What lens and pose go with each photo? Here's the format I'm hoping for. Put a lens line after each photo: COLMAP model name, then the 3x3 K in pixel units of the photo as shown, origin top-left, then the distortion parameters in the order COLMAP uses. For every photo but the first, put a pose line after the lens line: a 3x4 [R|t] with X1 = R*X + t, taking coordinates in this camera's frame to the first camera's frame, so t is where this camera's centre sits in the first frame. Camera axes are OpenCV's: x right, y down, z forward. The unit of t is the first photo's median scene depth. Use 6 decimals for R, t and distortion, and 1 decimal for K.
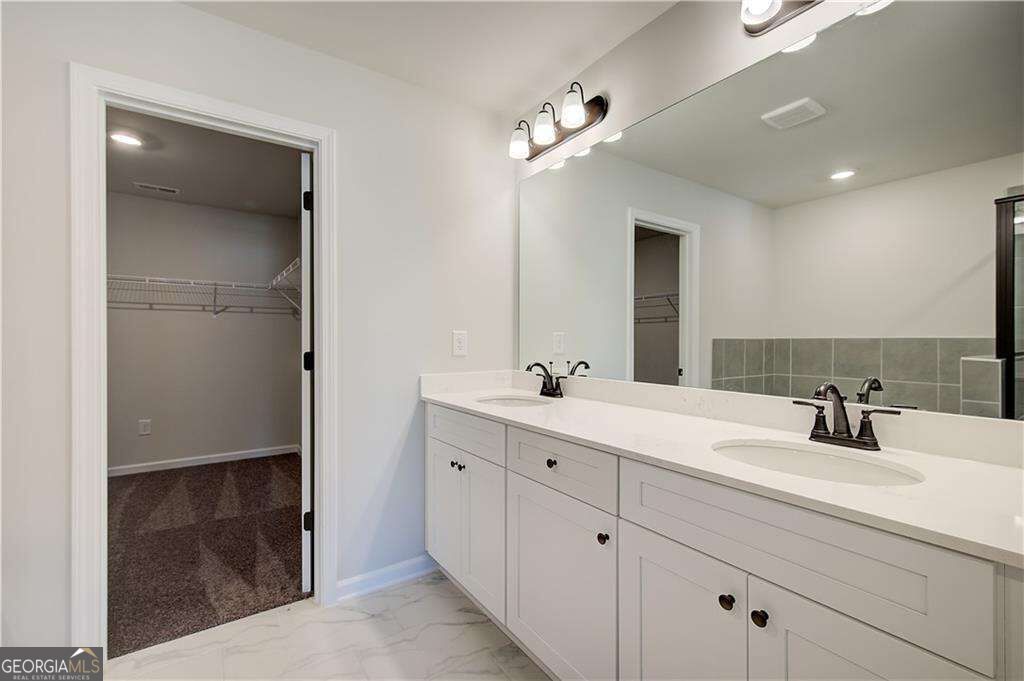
lens RADIAL K [[435.7, 0, 512.3], [0, 435.7, 341.7], [0, 0, 1]] dist [0.001028, -0.000016]
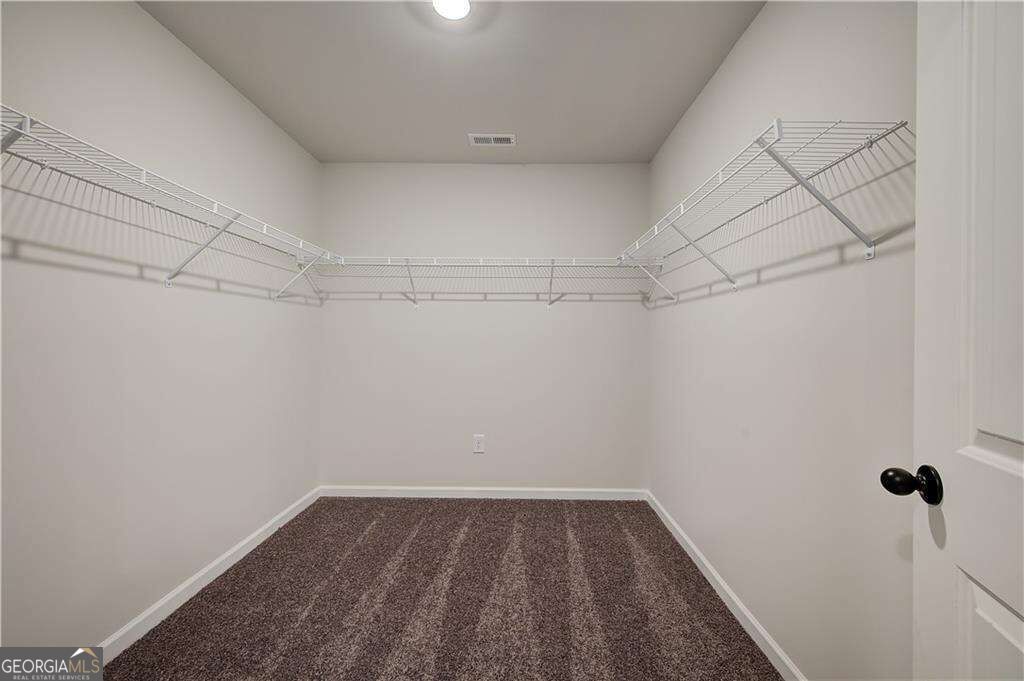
lens RADIAL K [[409.1, 0, 516.3], [0, 409.1, 337.1], [0, 0, 1]] dist [0.001860, -0.000425]
pose [[0.811023, 0.009075, -0.584944, -0.327792], [-0.006221, 0.999957, 0.006888, -0.010716], [0.584981, -0.001948, 0.811045, 0.406459]]
